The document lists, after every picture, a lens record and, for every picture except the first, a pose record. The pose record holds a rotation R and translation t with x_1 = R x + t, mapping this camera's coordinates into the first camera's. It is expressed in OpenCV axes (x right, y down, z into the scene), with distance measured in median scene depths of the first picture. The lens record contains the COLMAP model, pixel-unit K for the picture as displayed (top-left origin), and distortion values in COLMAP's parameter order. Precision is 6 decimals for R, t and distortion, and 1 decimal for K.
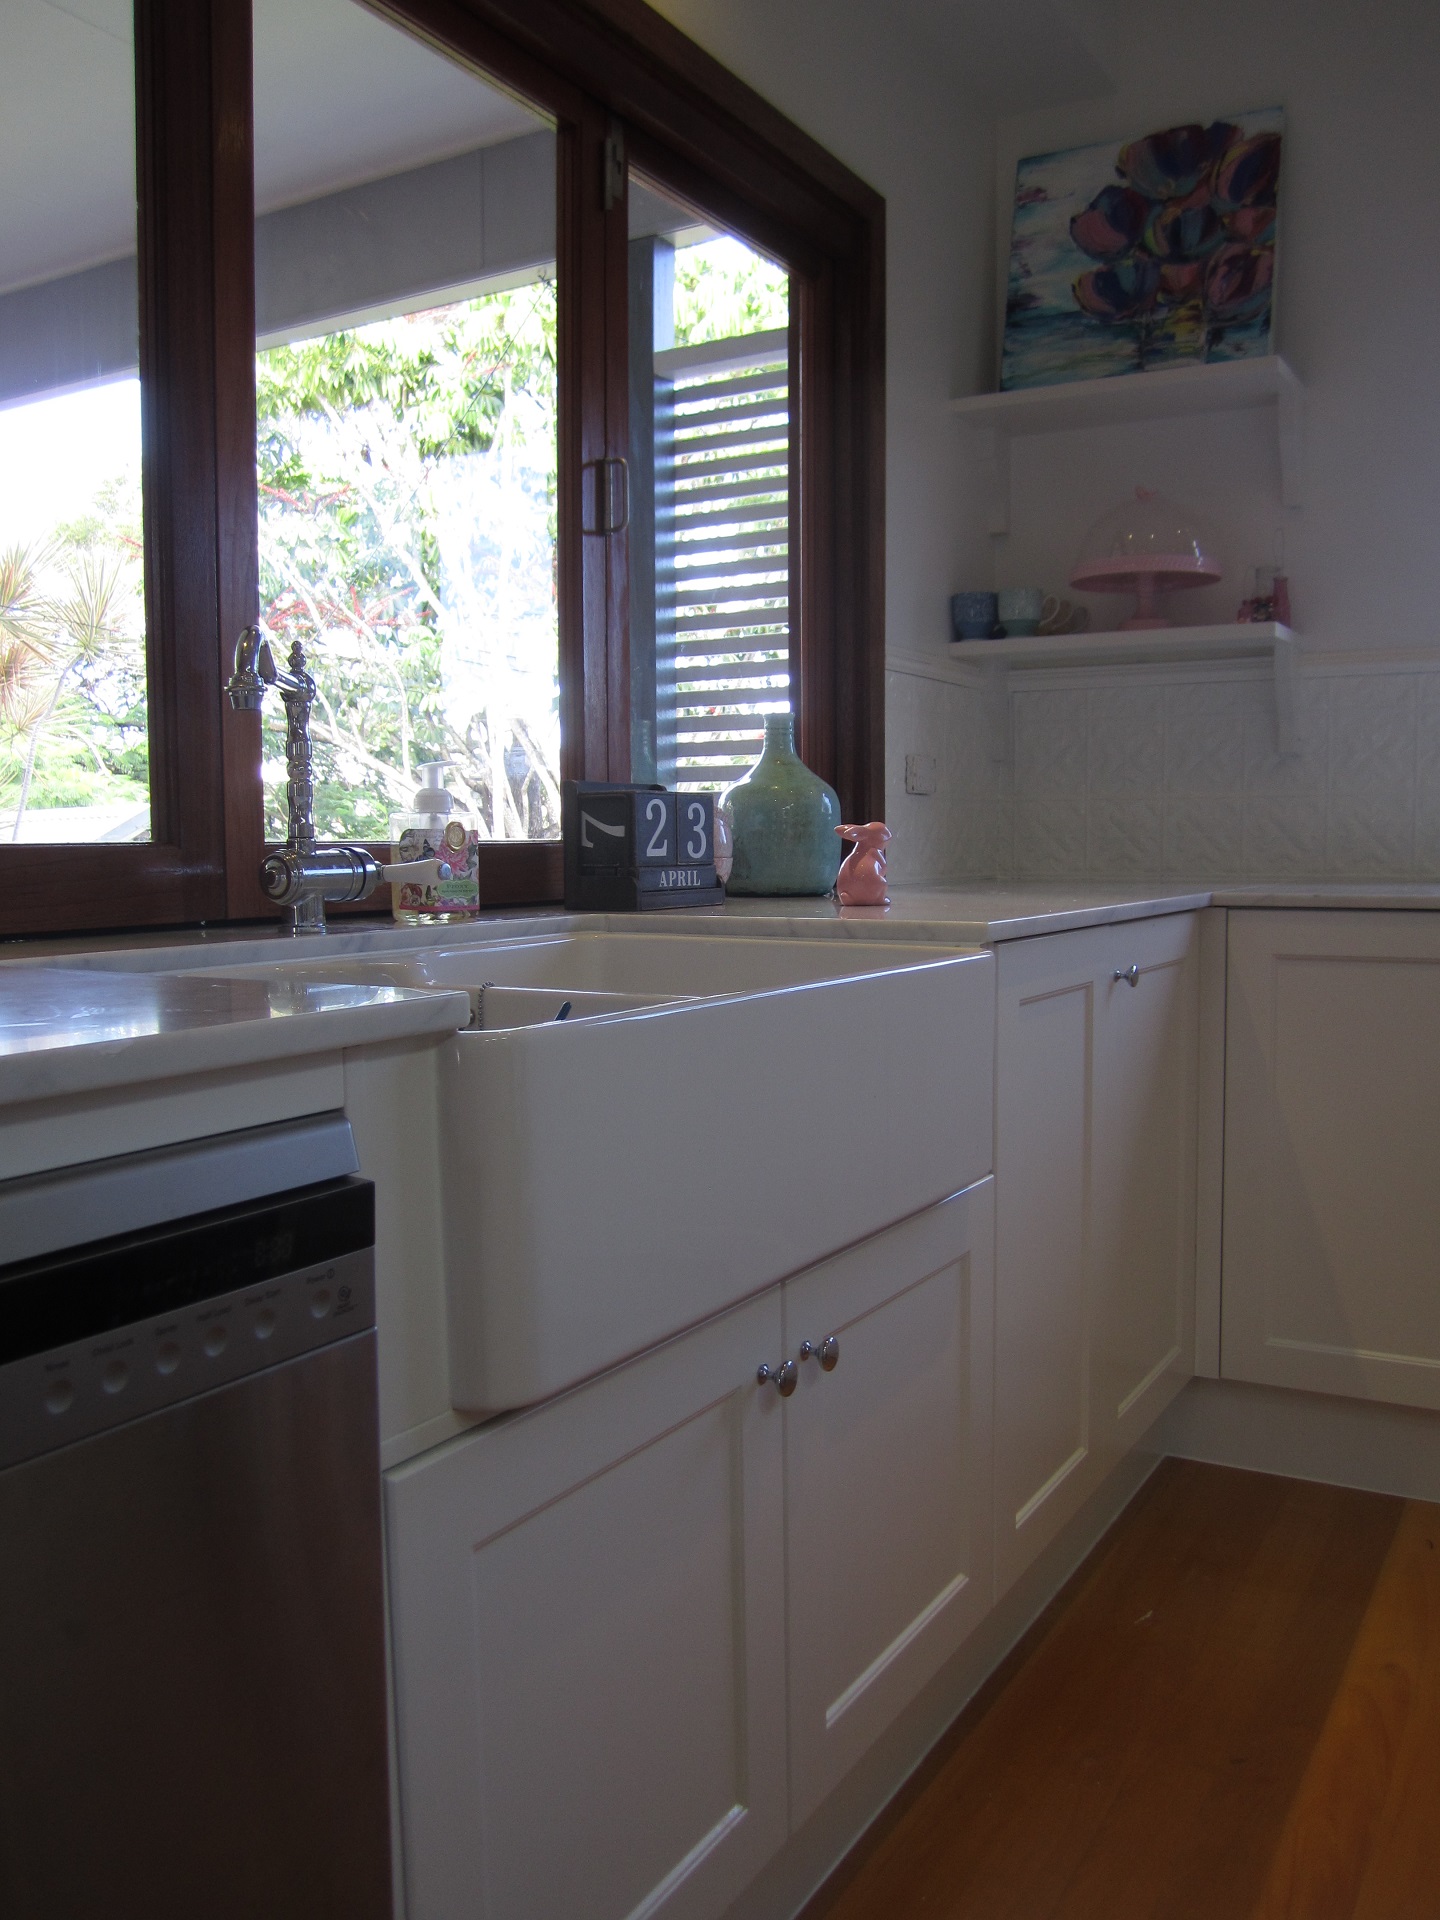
lens RADIAL K [[1570.0, 0, 719.8], [0, 1570.0, 948.9], [0, 0, 1]] dist [-0.056697, 0.027345]
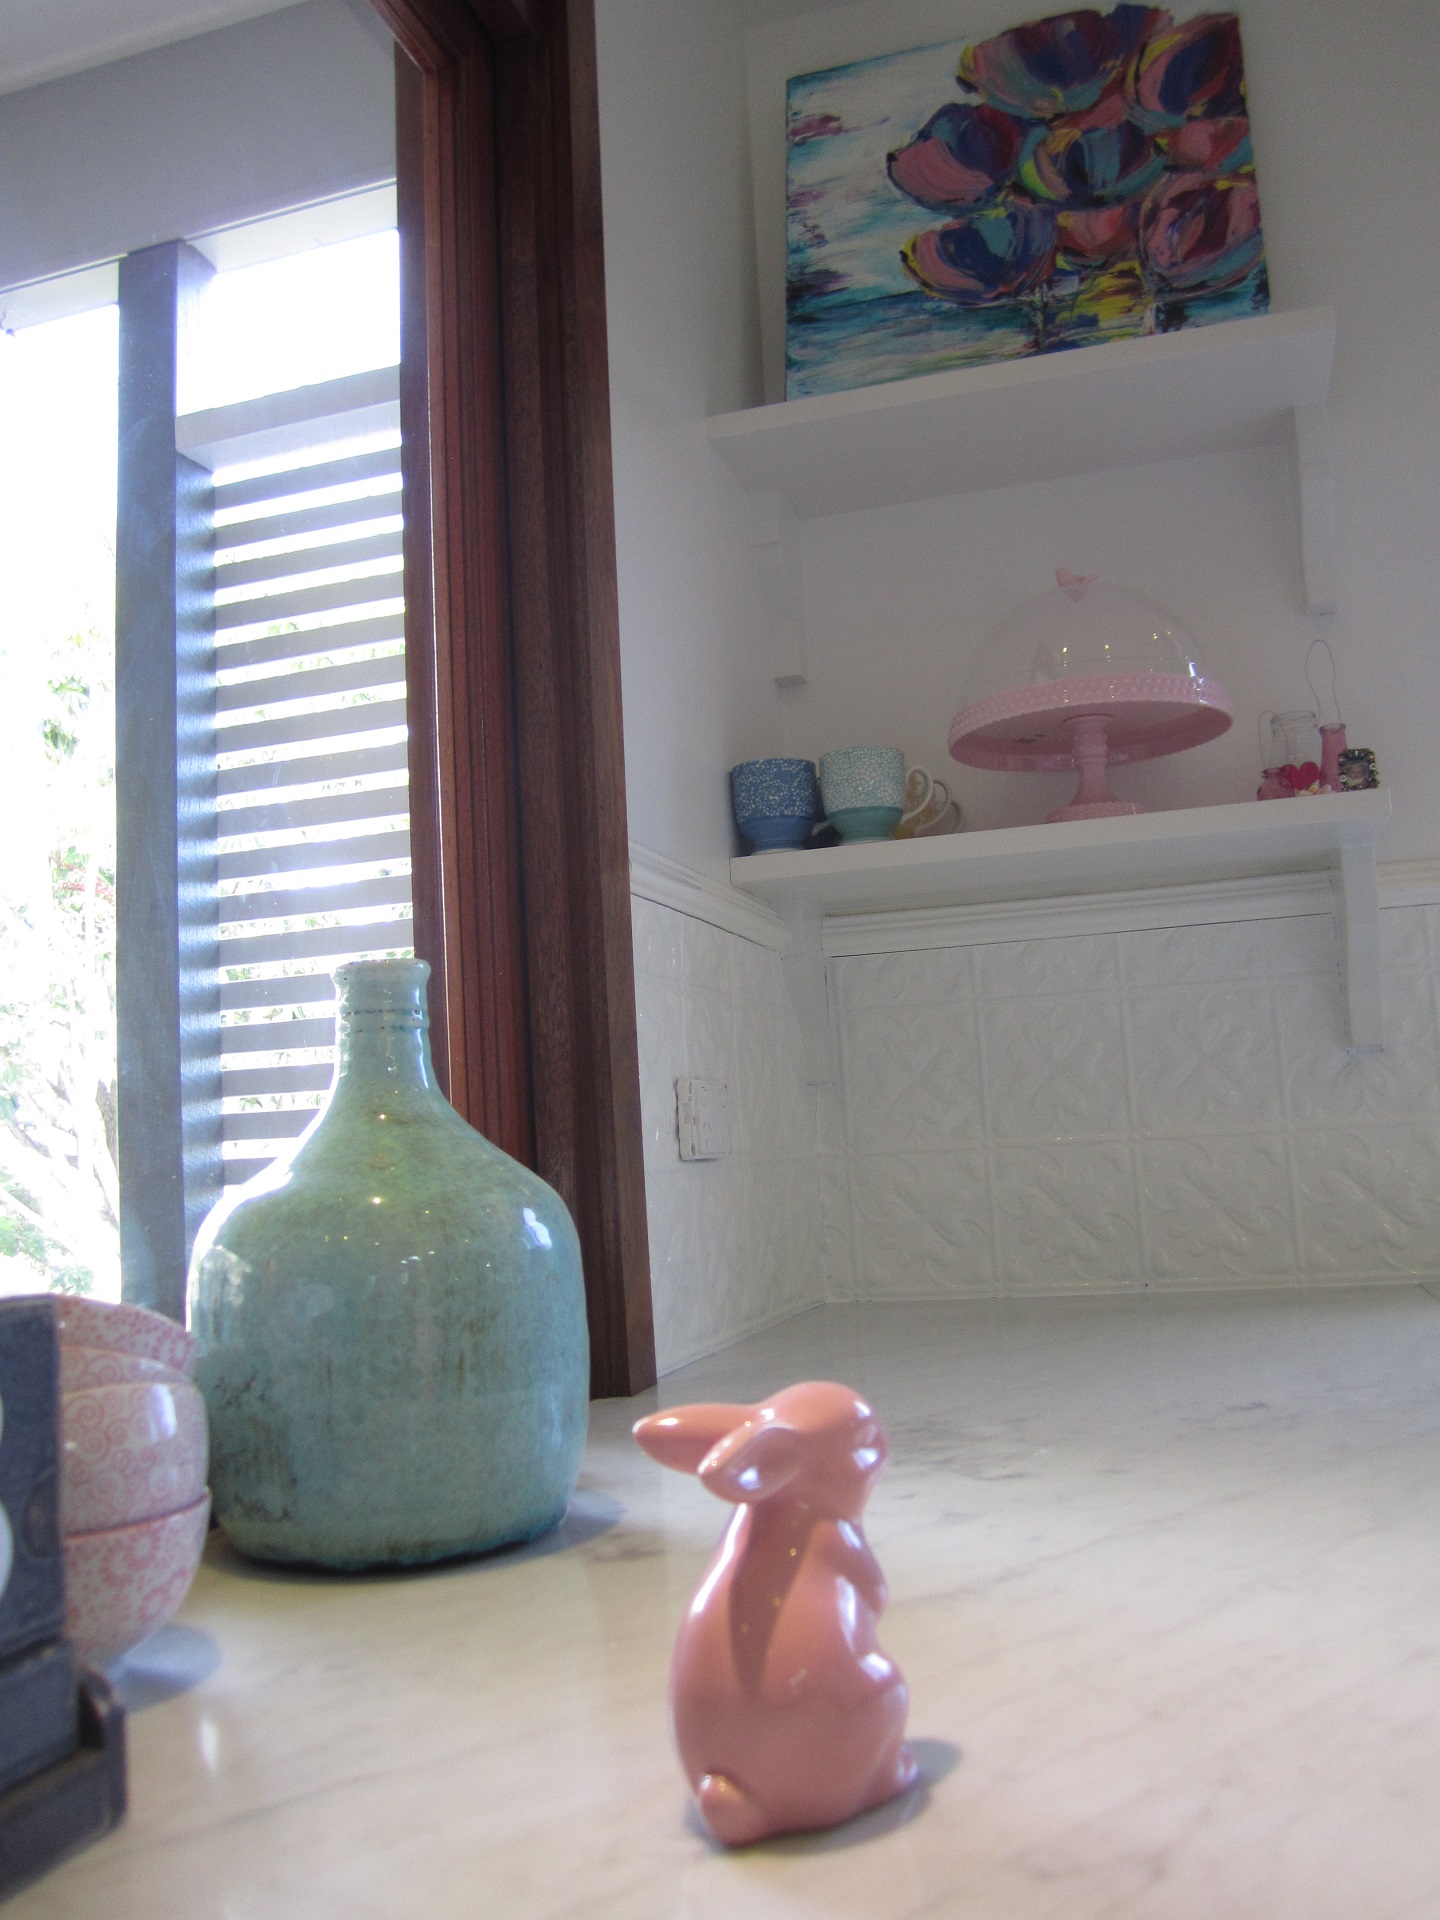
lens RADIAL K [[1570.0, 0, 712.0], [0, 1570.0, 954.7], [0, 0, 1]] dist [-0.056697, 0.027345]
pose [[0.973882, -0.017015, 0.226416, 0.024406], [0.061750, 0.979450, -0.192003, -0.067694], [-0.218496, 0.200970, 0.954919, 0.530214]]
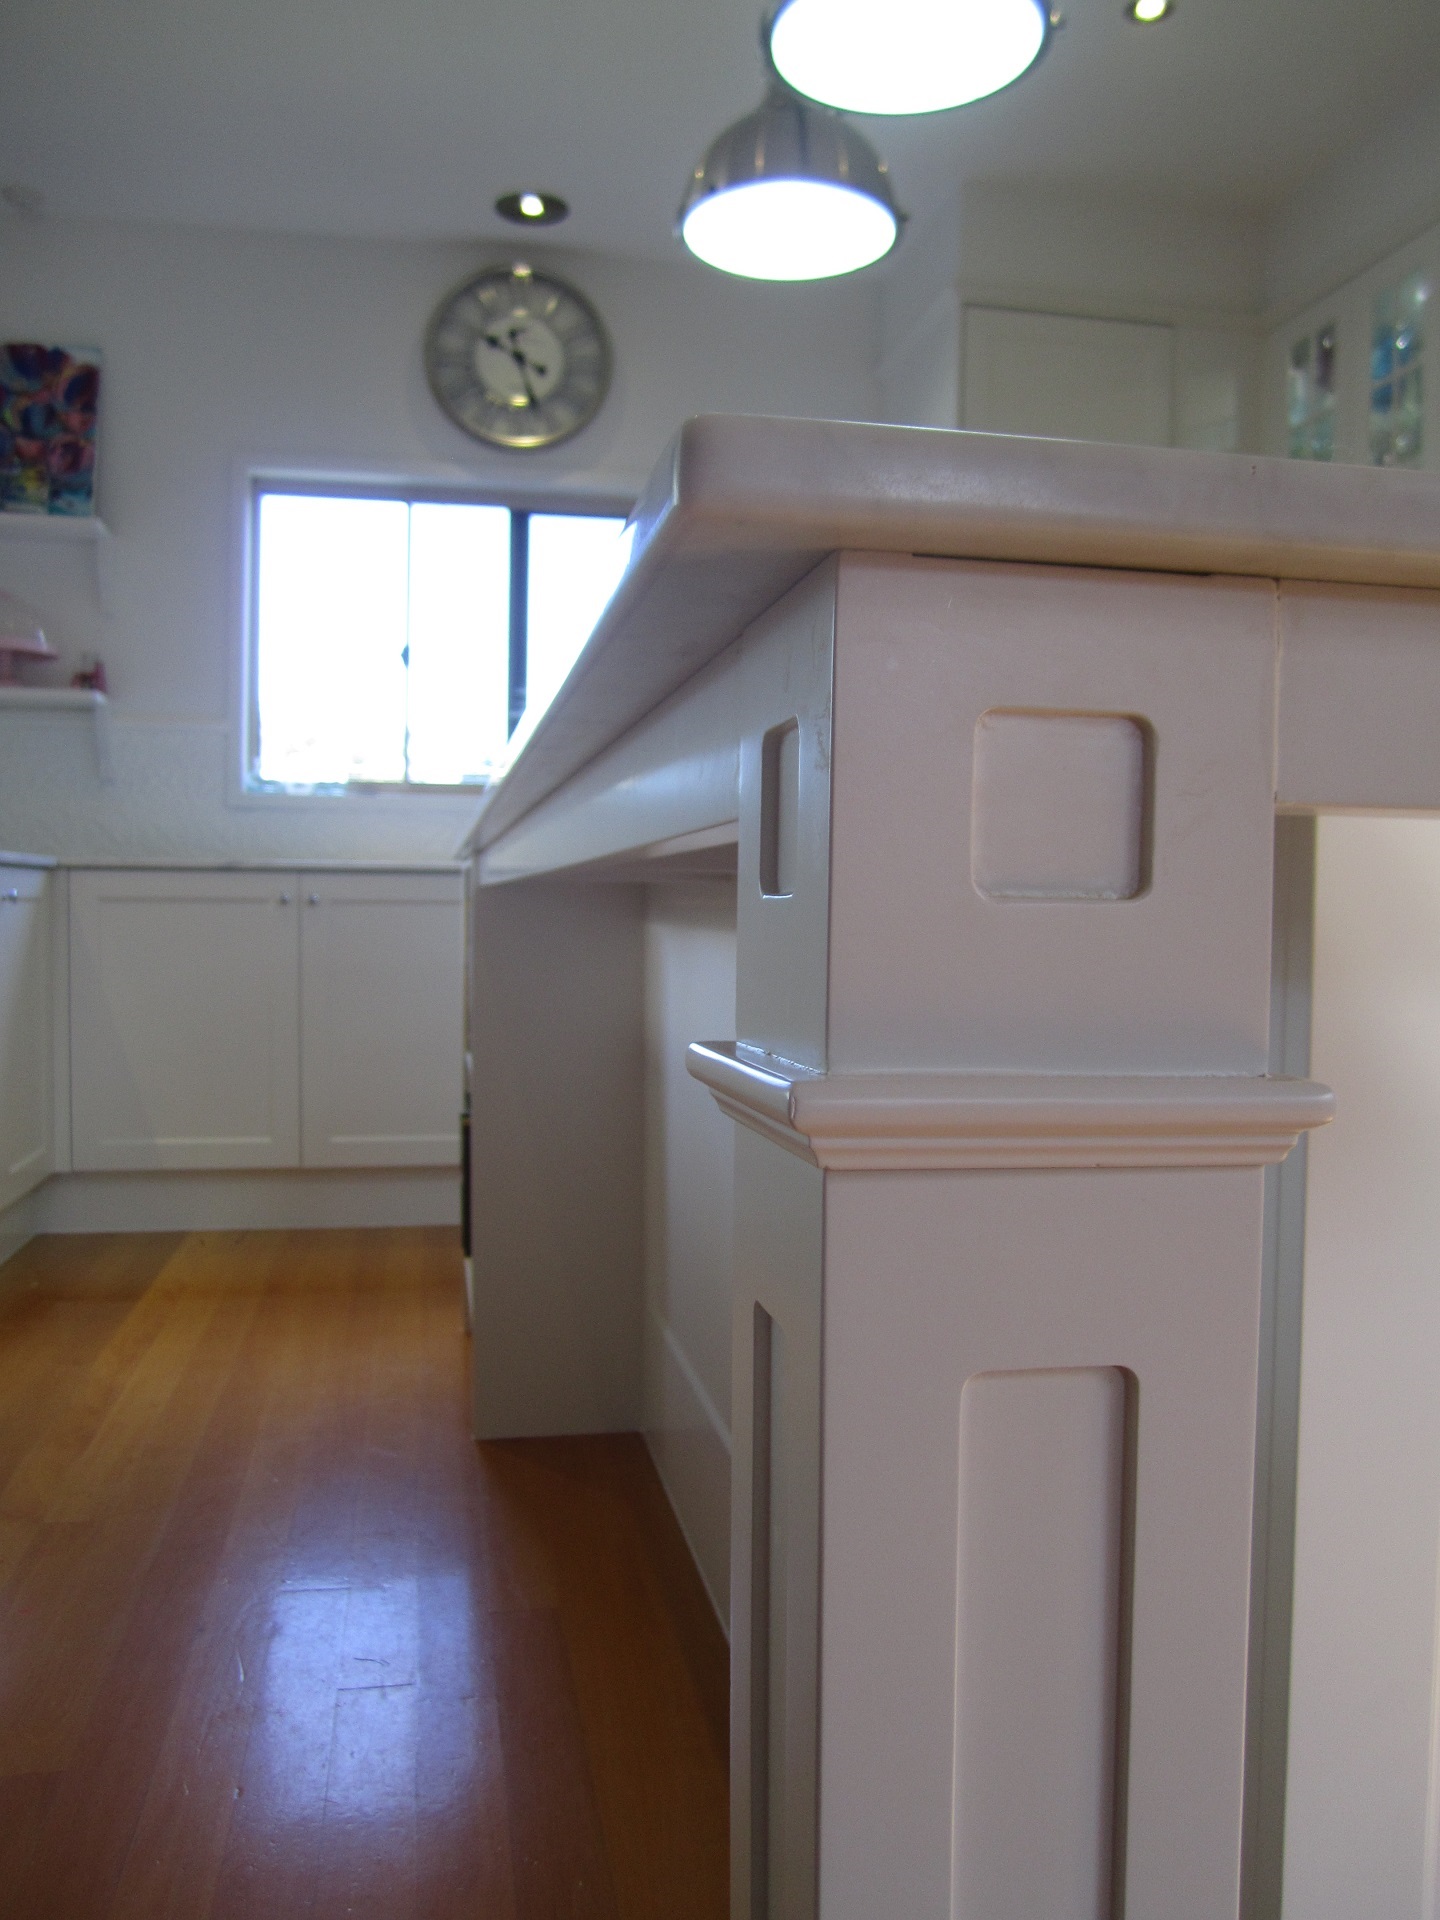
lens RADIAL K [[1570.0, 0, 684.9], [0, 1570.0, 979.1], [0, 0, 1]] dist [-0.056697, 0.027345]
pose [[0.764103, -0.015507, 0.644908, -0.176573], [0.027362, 0.999590, -0.008384, 0.093812], [-0.644514, 0.024052, 0.764214, -0.494099]]
